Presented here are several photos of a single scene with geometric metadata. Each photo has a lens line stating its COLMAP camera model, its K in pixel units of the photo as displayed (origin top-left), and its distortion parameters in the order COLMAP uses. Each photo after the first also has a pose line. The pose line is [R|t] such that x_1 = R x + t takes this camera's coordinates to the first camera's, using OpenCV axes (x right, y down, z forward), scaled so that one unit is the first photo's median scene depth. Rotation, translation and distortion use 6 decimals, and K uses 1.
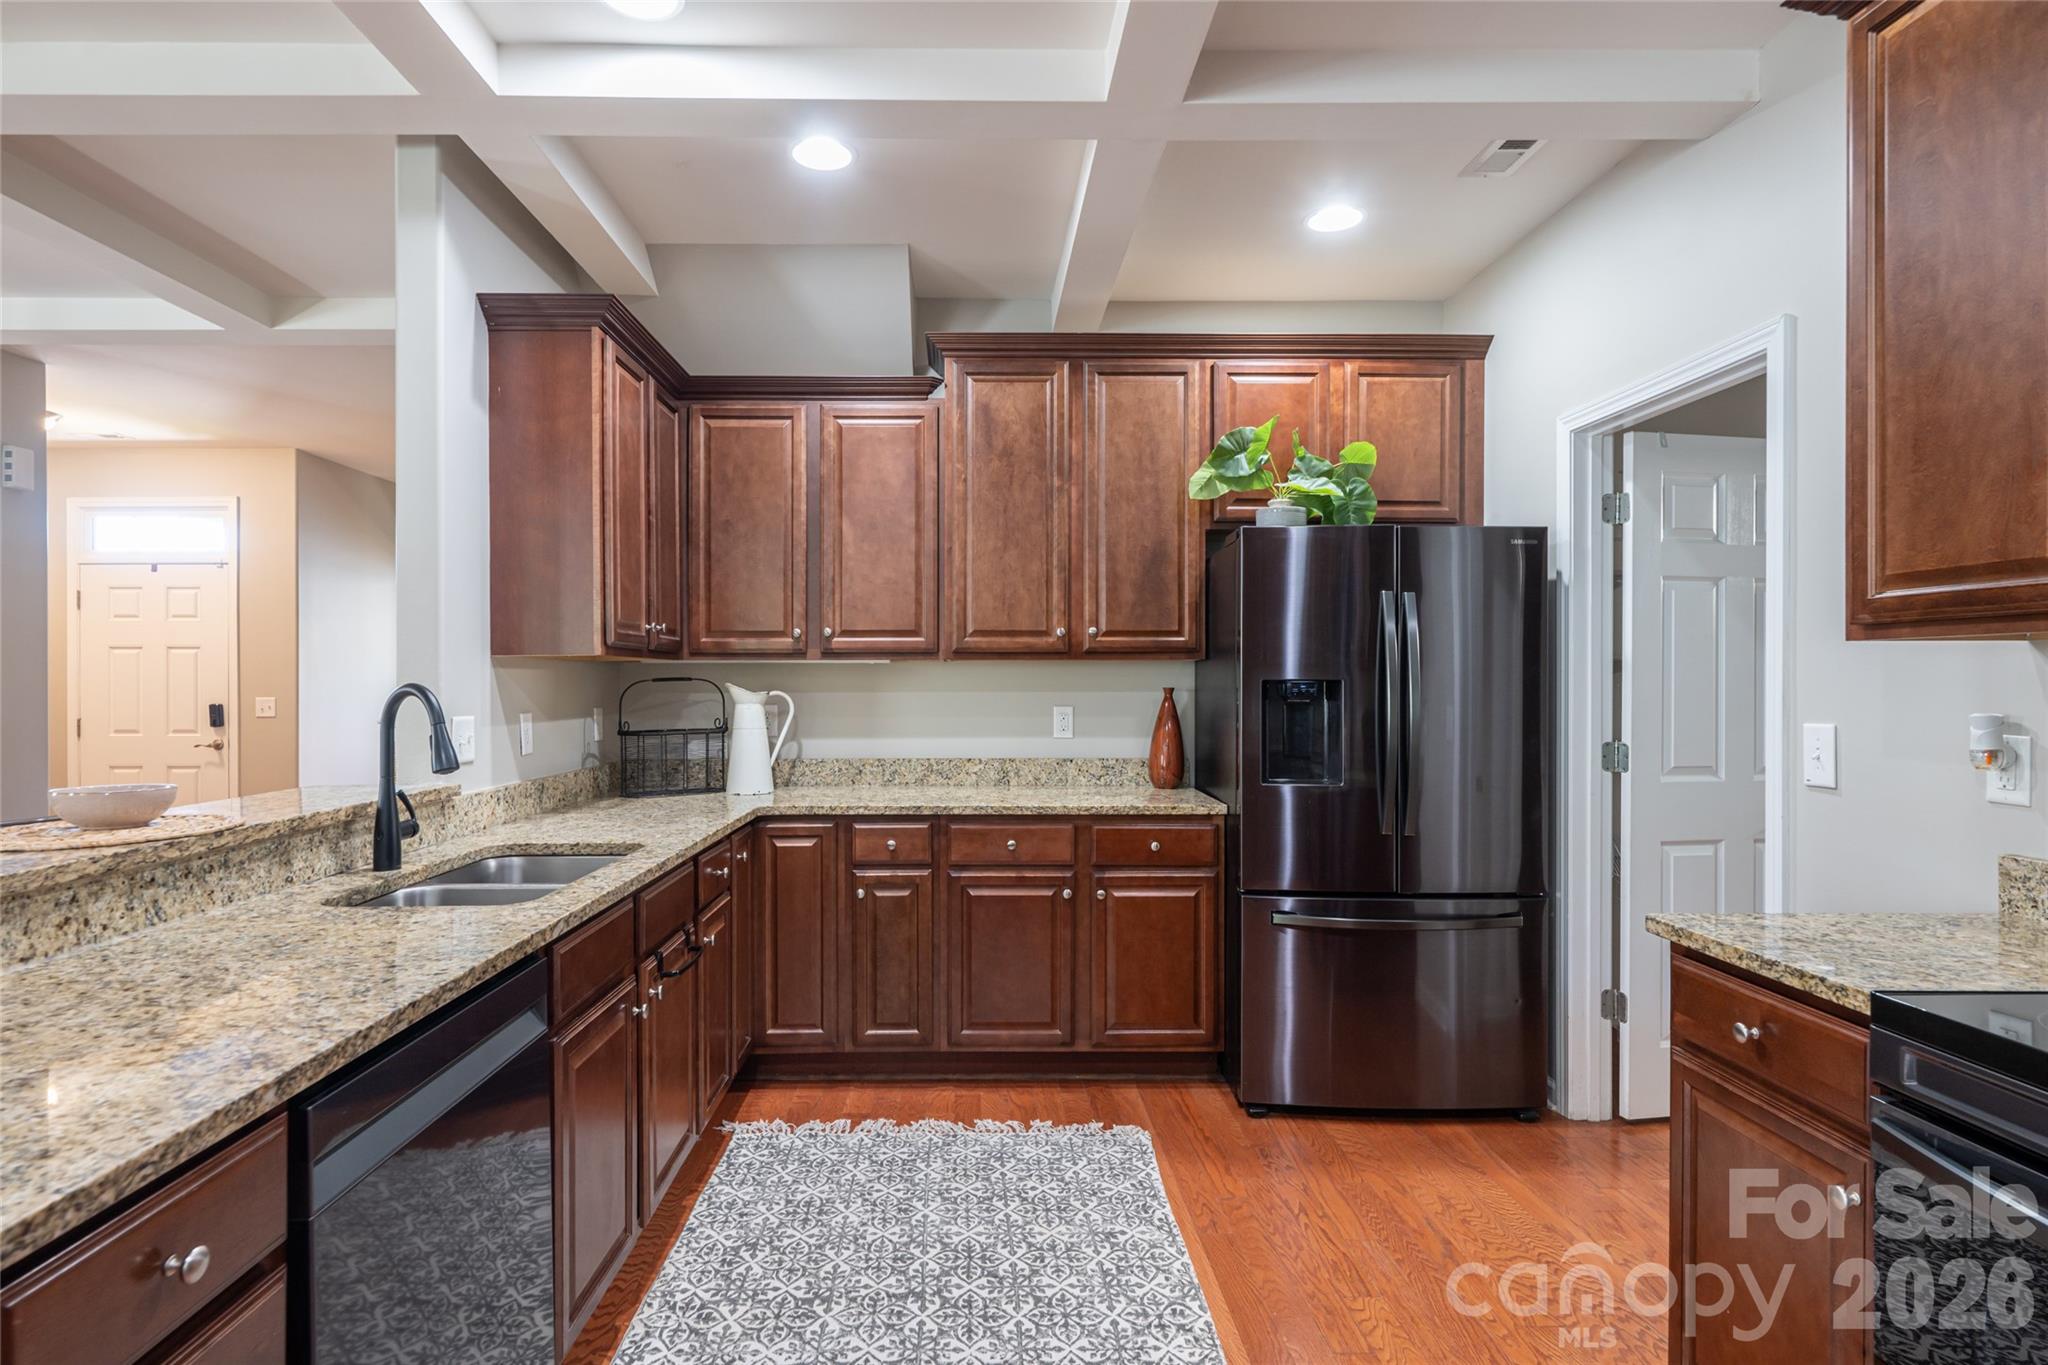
lens RADIAL K [[1057.5, 0, 971.3], [0, 1057.5, 679.8], [0, 0, 1]] dist [0.016875, 0.000127]
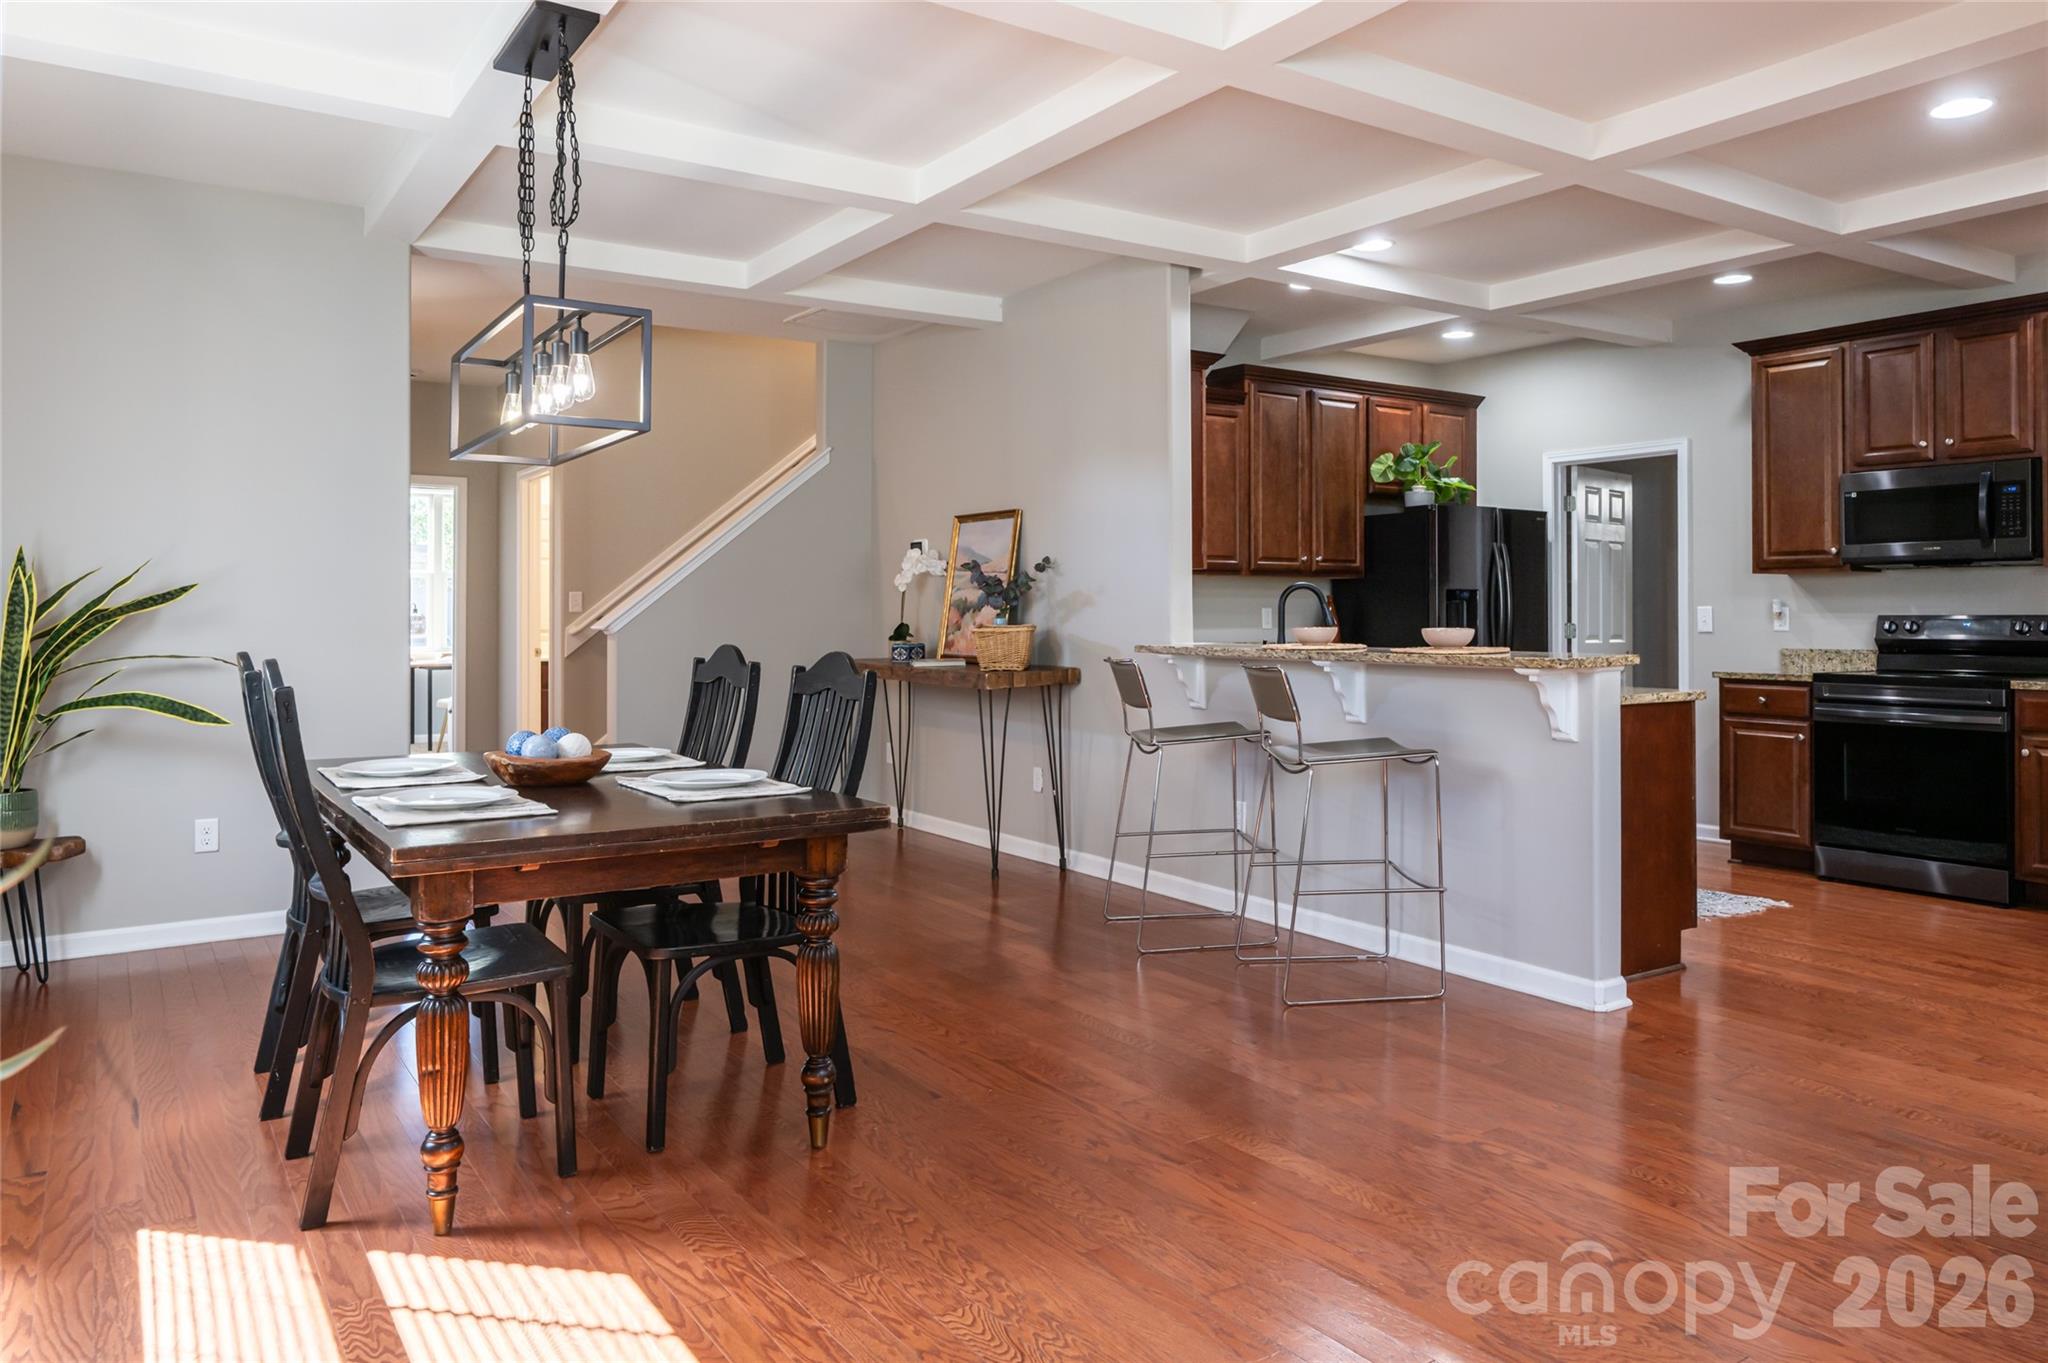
lens RADIAL K [[1417.7, 0, 1017.6], [0, 1417.7, 580.9], [0, 0, 1]] dist [-0.003256, 0.000720]
pose [[0.838815, 0.014921, 0.544211, -1.424321], [-0.002690, 0.999726, -0.023263, 0.037624], [-0.544409, 0.018050, 0.838625, -0.542803]]
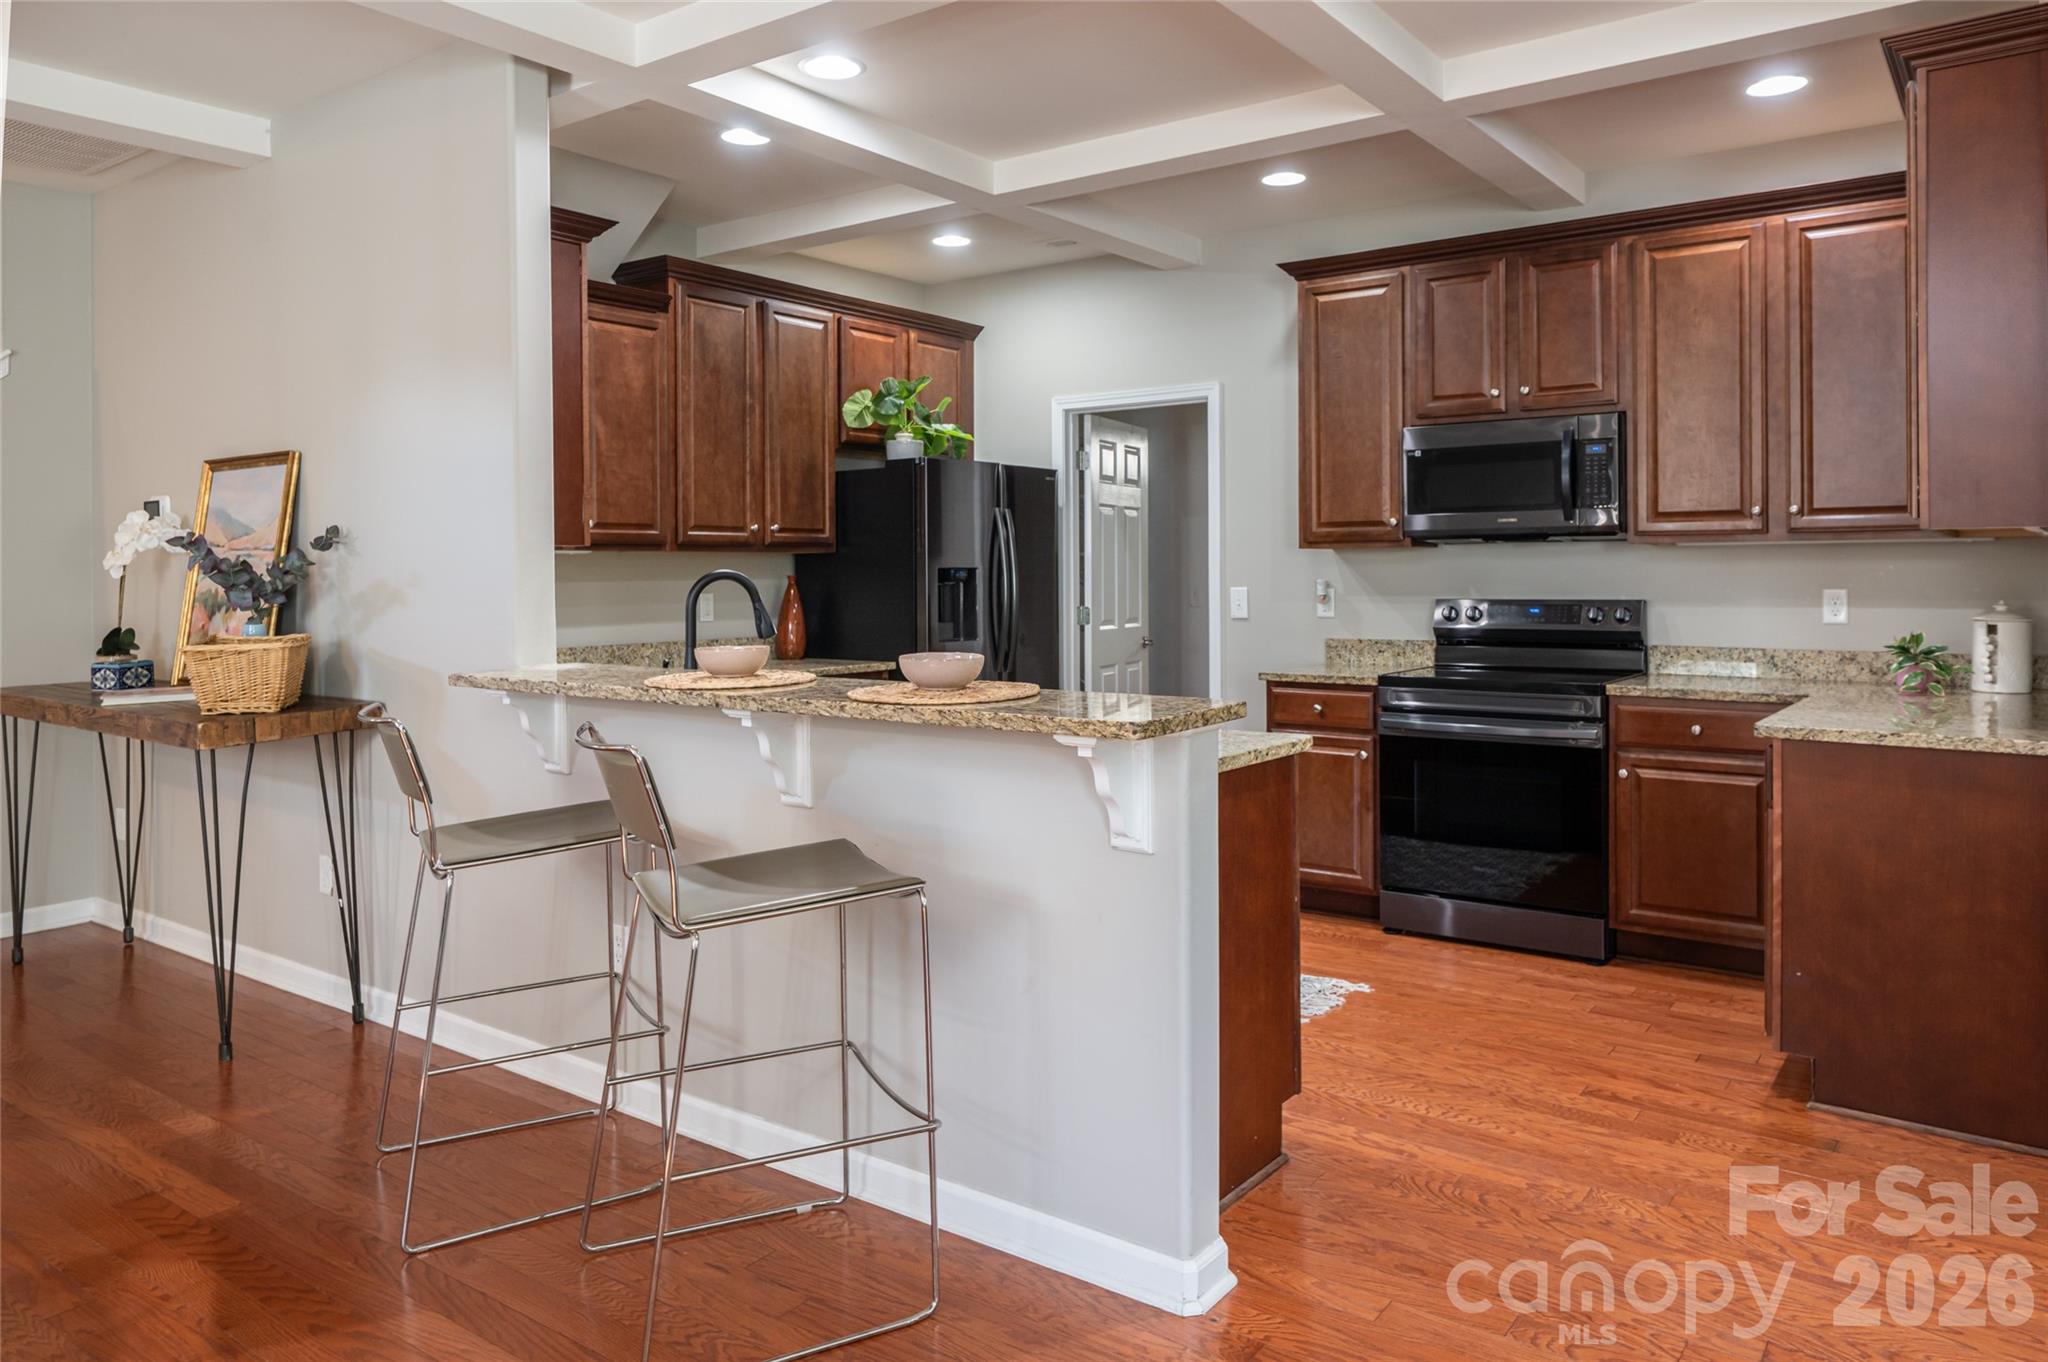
lens RADIAL K [[1417.7, 0, 1017.6], [0, 1417.7, 580.4], [0, 0, 1]] dist [-0.003256, 0.000720]
pose [[0.601409, -0.008332, 0.798898, -0.993458], [0.006051, 0.999964, 0.005874, 0.005177], [-0.798919, 0.001301, 0.601438, -0.178501]]
